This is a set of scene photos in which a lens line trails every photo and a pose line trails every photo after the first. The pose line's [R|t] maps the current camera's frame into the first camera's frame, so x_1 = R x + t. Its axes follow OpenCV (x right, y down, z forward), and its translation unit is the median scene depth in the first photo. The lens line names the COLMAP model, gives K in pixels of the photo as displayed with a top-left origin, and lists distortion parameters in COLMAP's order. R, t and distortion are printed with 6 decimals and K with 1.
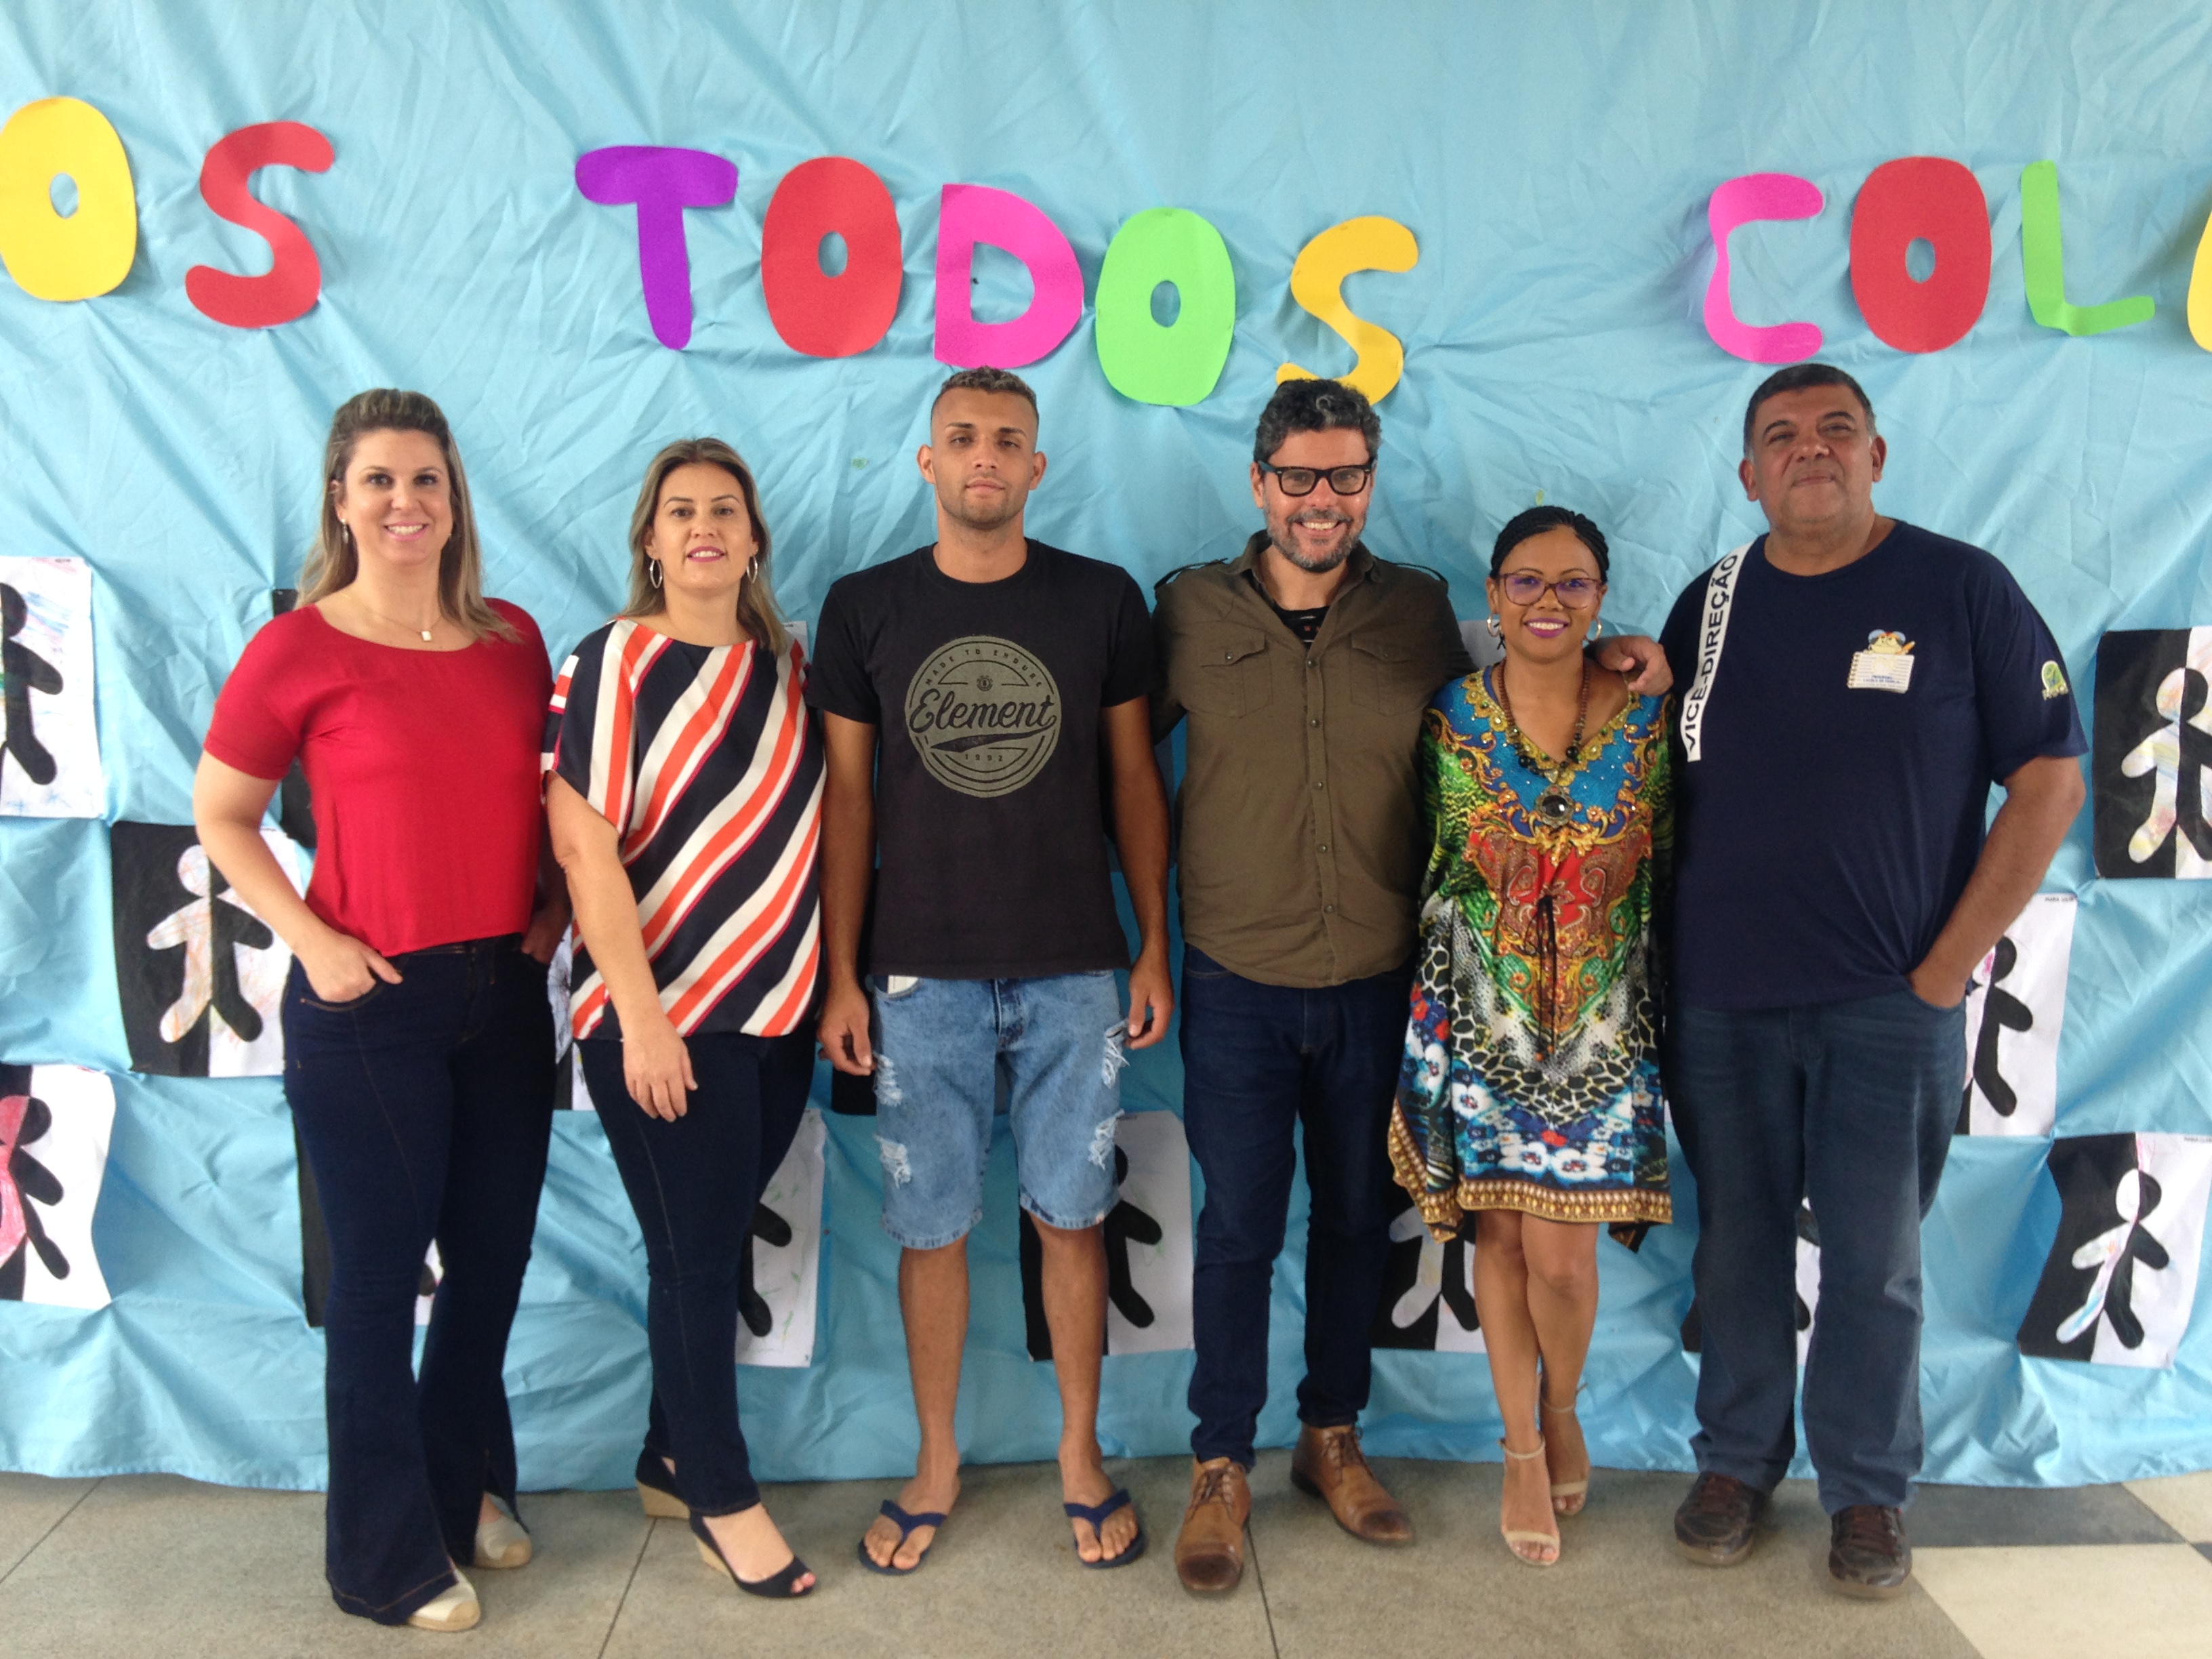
lens RADIAL K [[2062.0, 0, 1106.0], [0, 2062.0, 829.5], [0, 0, 1]] dist [0.013971, 0.007639]
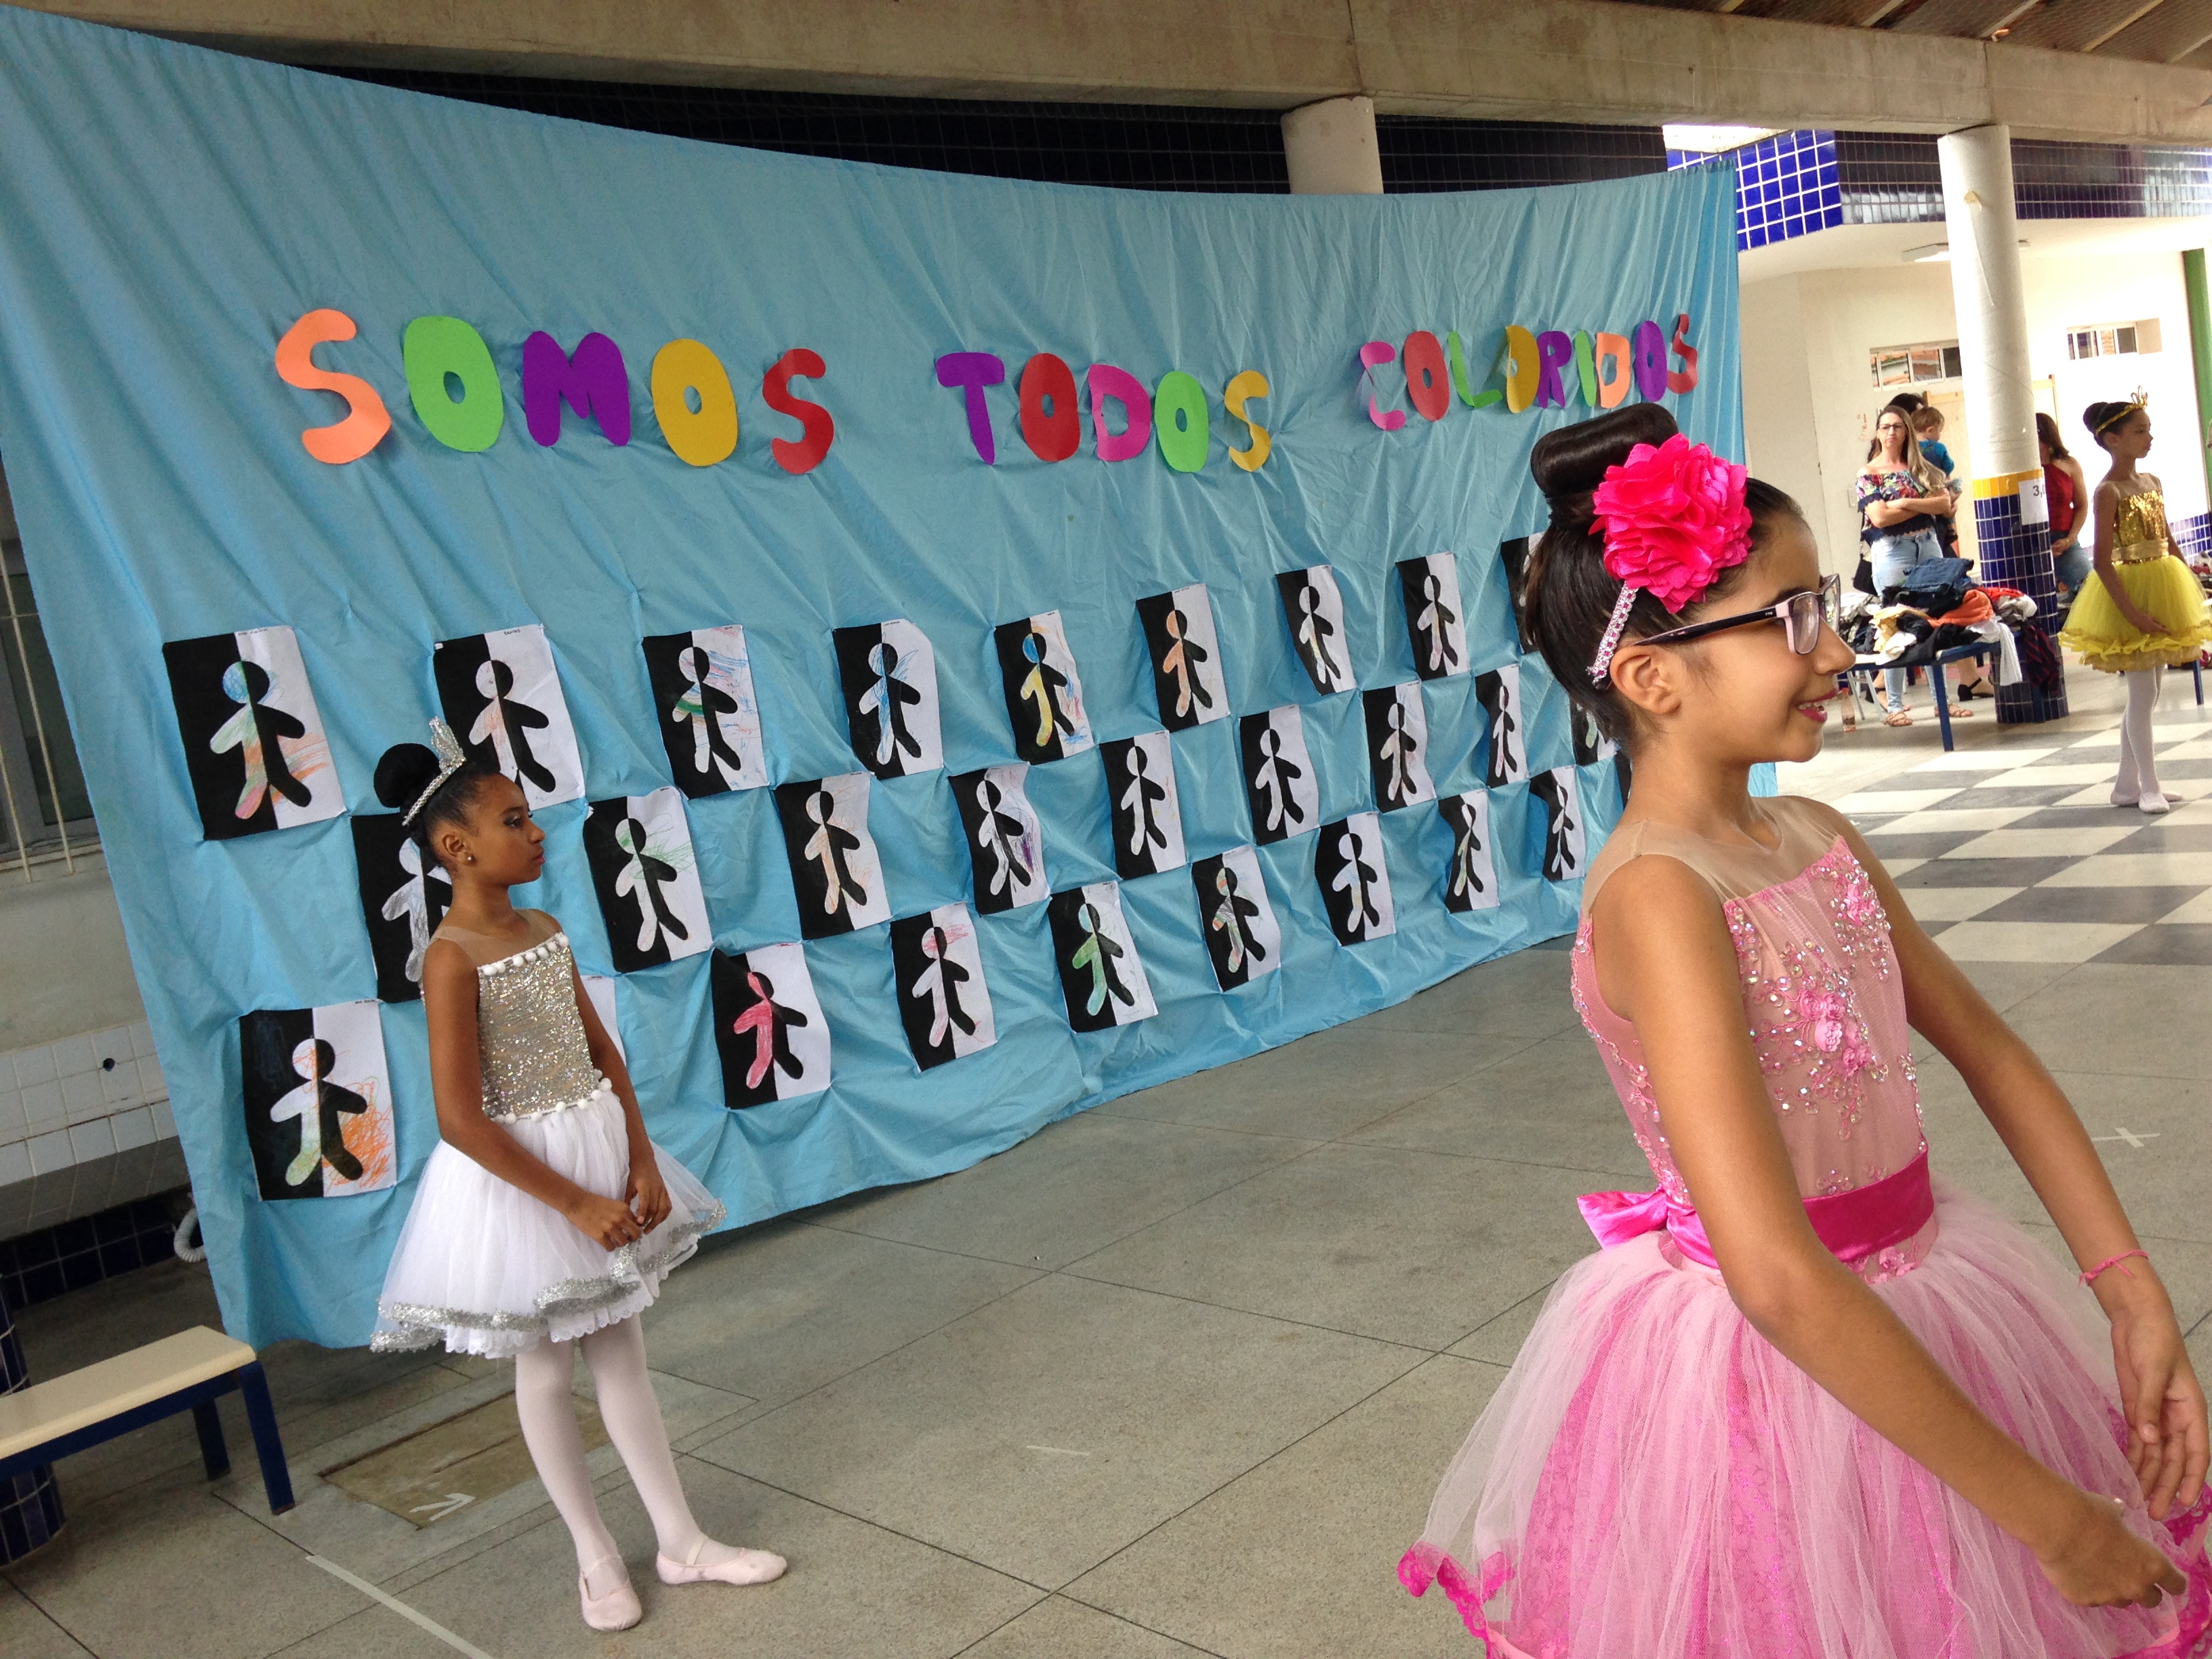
lens RADIAL K [[2062.0, 0, 1106.0], [0, 2062.0, 829.5], [0, 0, 1]] dist [0.013971, 0.007639]
pose [[0.739973, -0.195789, 0.643511, -1.323109], [0.236128, 0.971425, 0.024035, 0.049194], [-0.629828, 0.134166, 0.765060, -0.358412]]
